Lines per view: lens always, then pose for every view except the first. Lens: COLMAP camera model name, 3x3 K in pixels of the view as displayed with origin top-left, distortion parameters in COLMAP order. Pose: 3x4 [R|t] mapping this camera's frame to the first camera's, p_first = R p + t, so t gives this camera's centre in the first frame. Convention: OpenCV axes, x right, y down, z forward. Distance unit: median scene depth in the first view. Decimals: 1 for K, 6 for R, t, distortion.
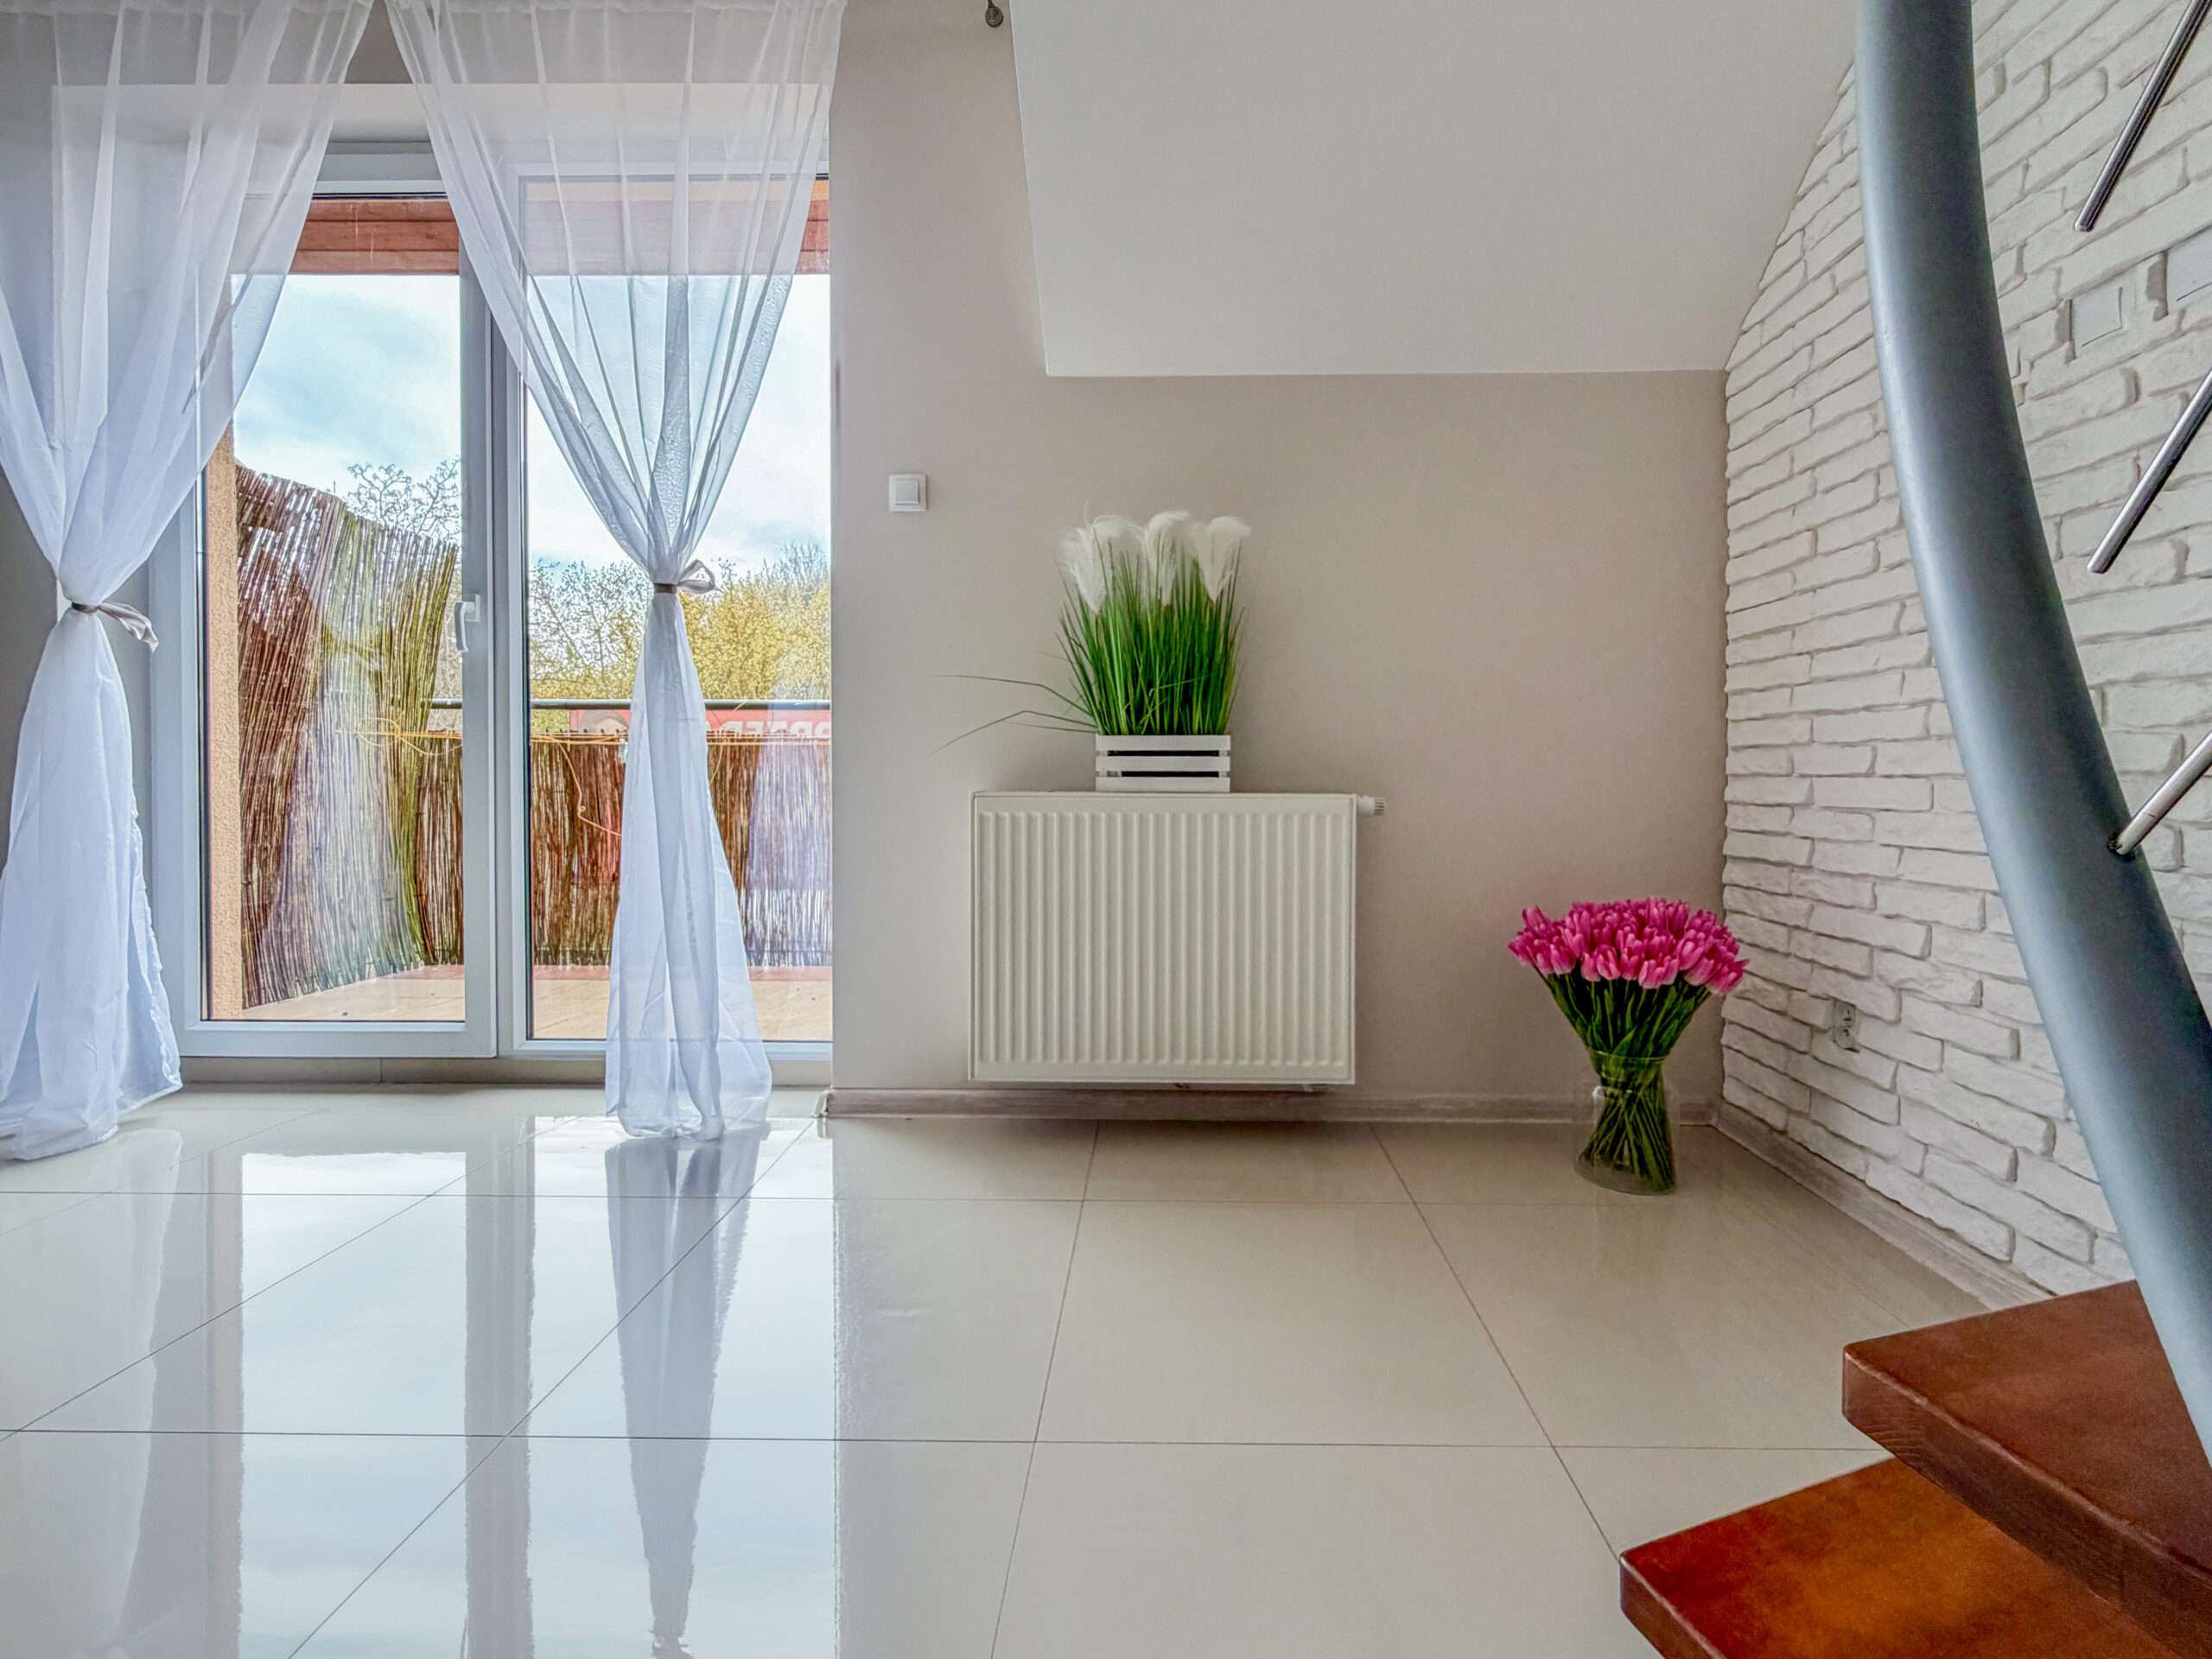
lens RADIAL K [[908.8, 0, 1167.5], [0, 908.8, 783.9], [0, 0, 1]] dist [-0.000631, -0.000747]
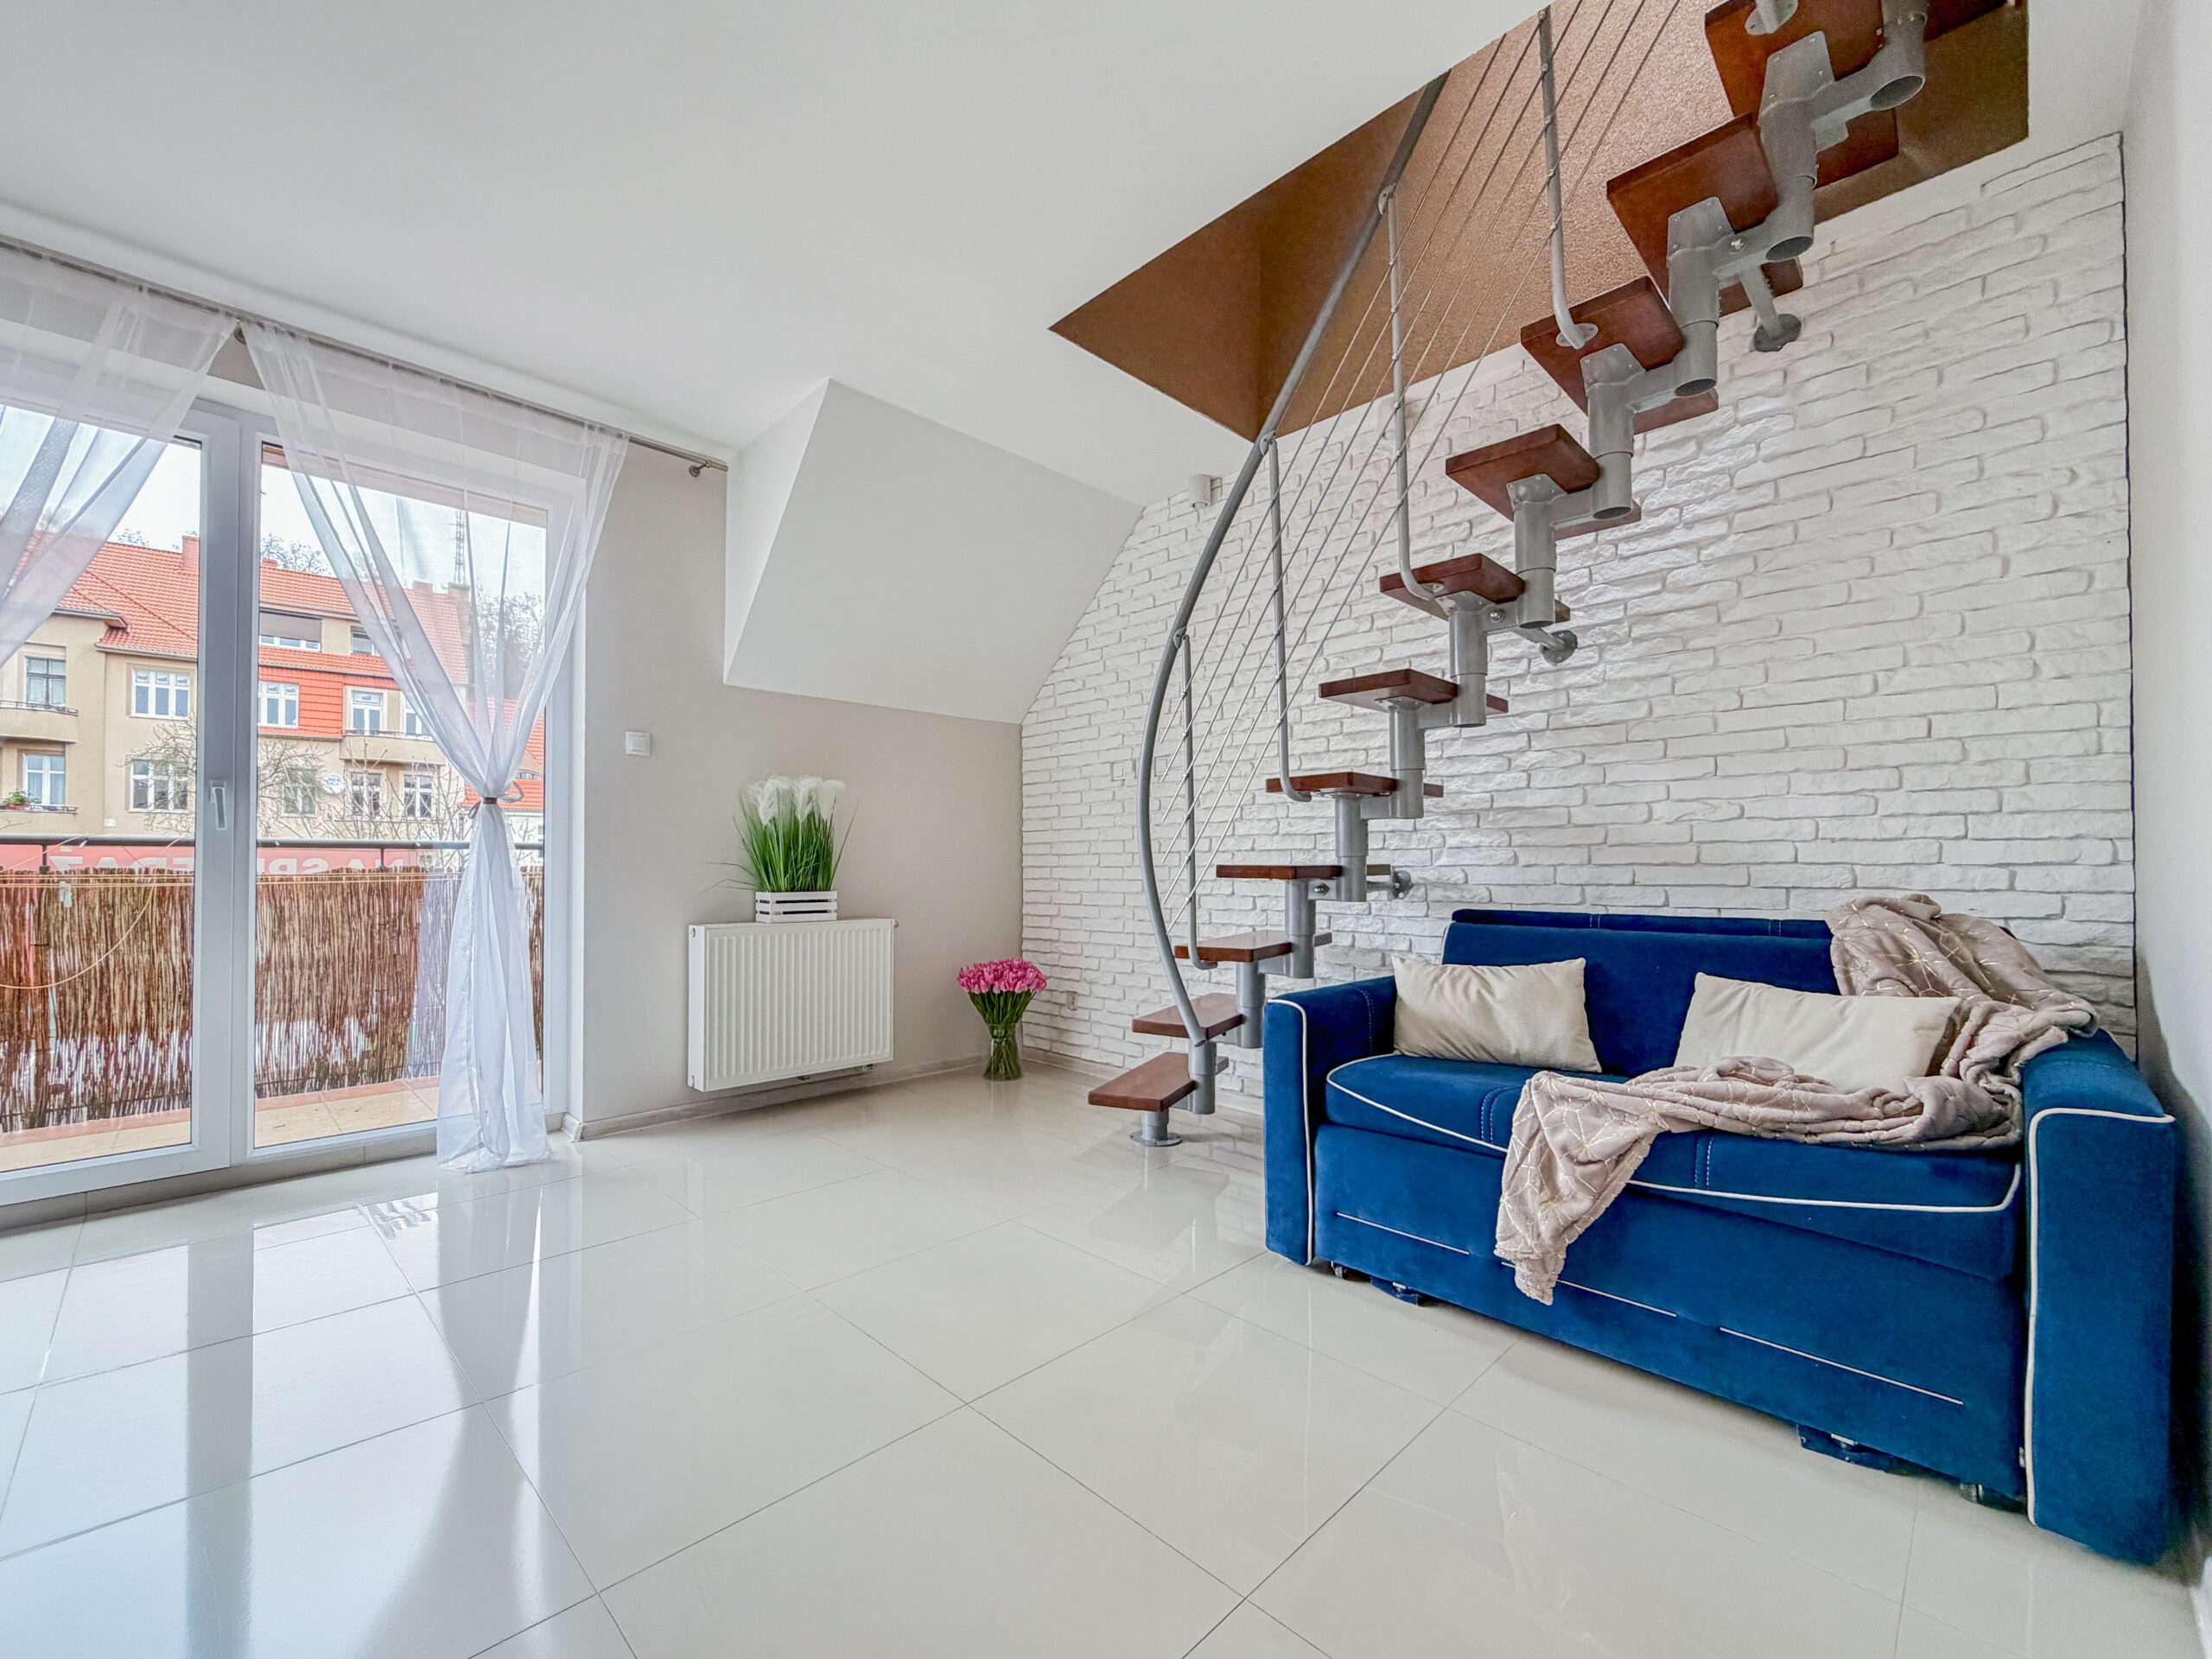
lens RADIAL K [[908.8, 0, 1090.0], [0, 908.8, 848.1], [0, 0, 1]] dist [-0.000631, -0.000747]
pose [[0.706267, 0.011098, 0.707859, -0.950512], [0.009336, 0.999644, -0.024988, -0.094030], [-0.707884, 0.024256, 0.705912, -0.787927]]
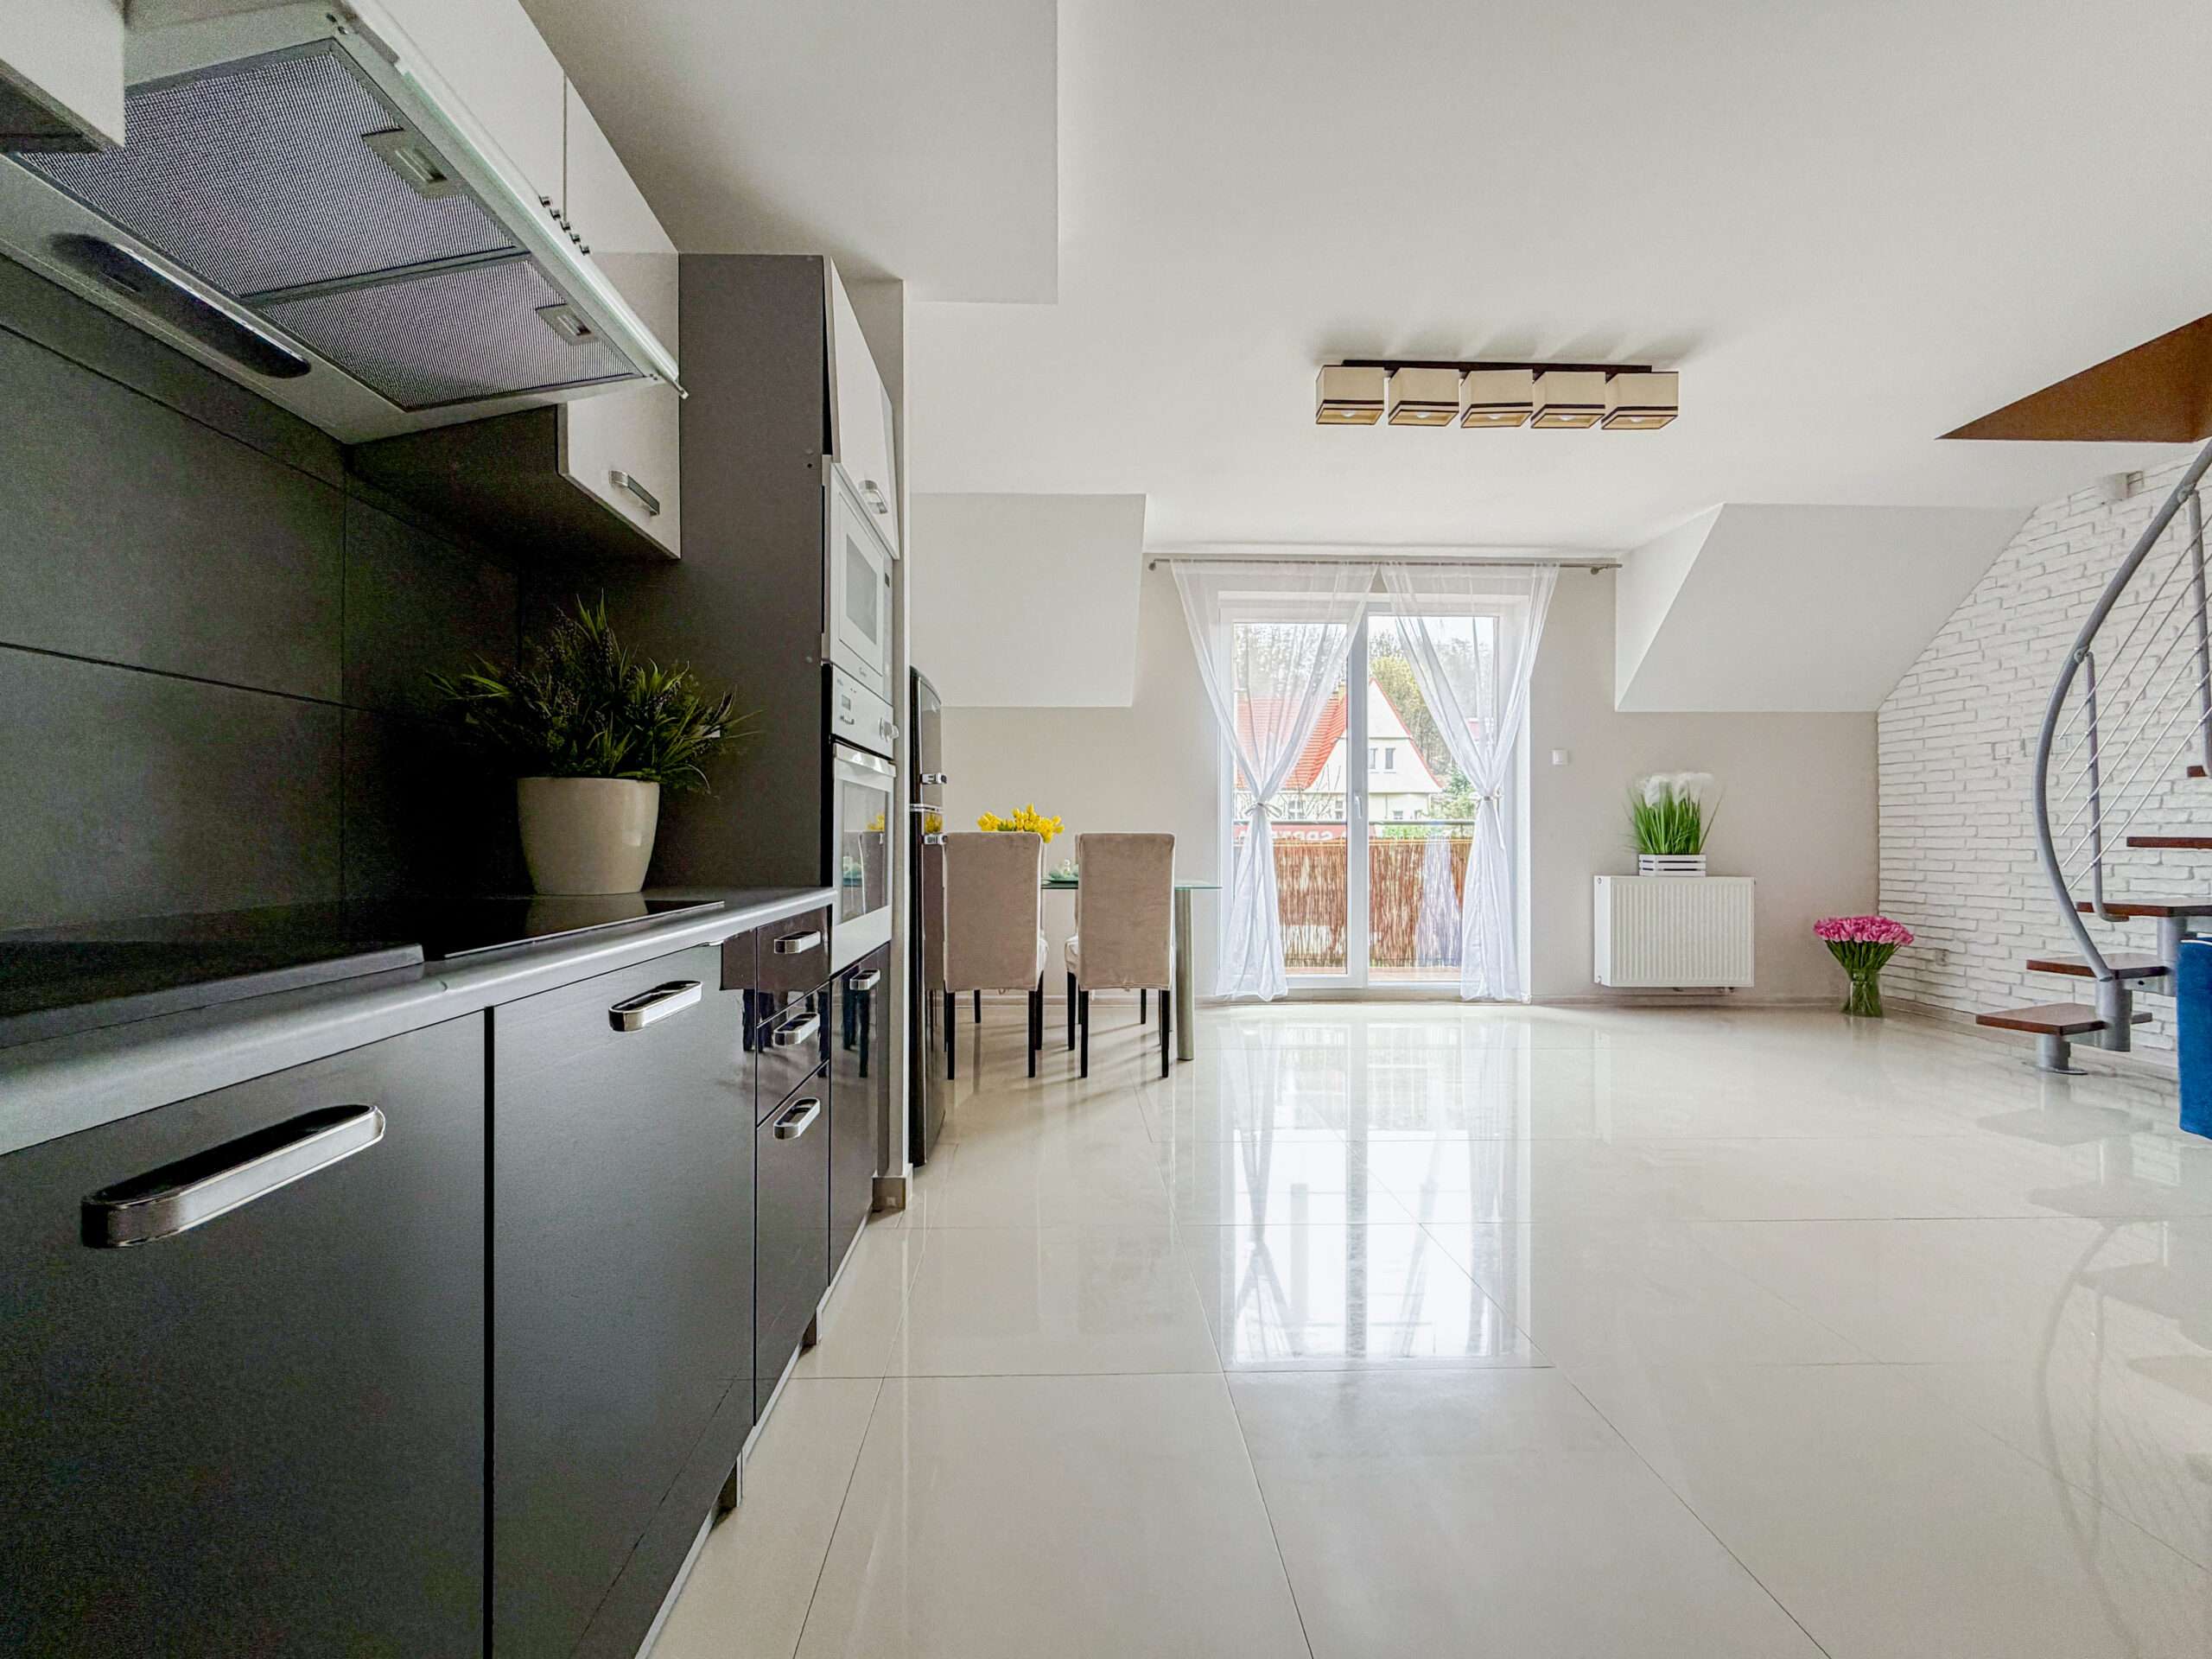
lens RADIAL K [[908.8, 0, 1056.7], [0, 908.8, 829.3], [0, 0, 1]] dist [-0.000631, -0.000747]
pose [[0.999570, -0.001312, 0.029281, -1.936454], [0.001779, 0.999872, -0.015916, -0.091660], [-0.029257, 0.015962, 0.999444, -1.627311]]
